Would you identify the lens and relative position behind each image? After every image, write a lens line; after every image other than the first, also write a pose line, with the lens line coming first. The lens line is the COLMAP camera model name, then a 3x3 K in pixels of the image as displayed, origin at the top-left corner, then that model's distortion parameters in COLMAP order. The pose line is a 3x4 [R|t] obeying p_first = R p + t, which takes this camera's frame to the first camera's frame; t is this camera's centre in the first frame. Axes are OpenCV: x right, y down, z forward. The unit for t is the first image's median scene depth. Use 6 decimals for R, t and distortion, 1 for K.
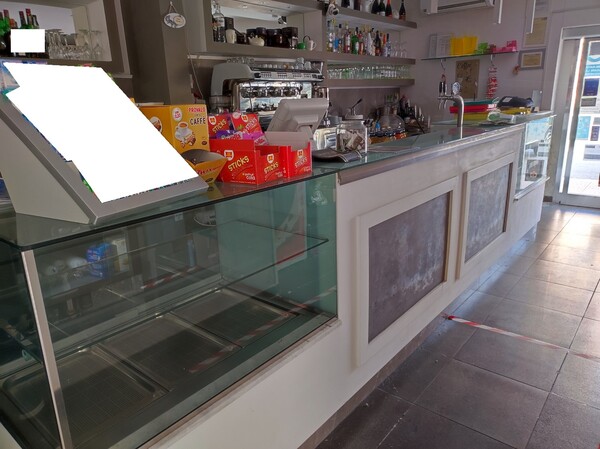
lens RADIAL K [[442.3, 0, 300.5], [0, 442.3, 224.8], [0, 0, 1]] dist [0.022341, -0.015477]
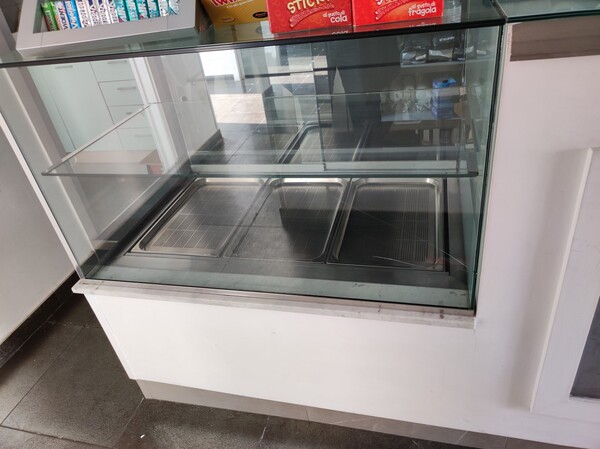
lens RADIAL K [[442.3, 0, 299.8], [0, 442.3, 223.2], [0, 0, 1]] dist [0.022341, -0.015477]
pose [[0.416777, 0.471898, -0.776923, 0.386064], [-0.132198, 0.877072, 0.461810, -0.118239], [0.899345, -0.089764, 0.427927, 0.615872]]
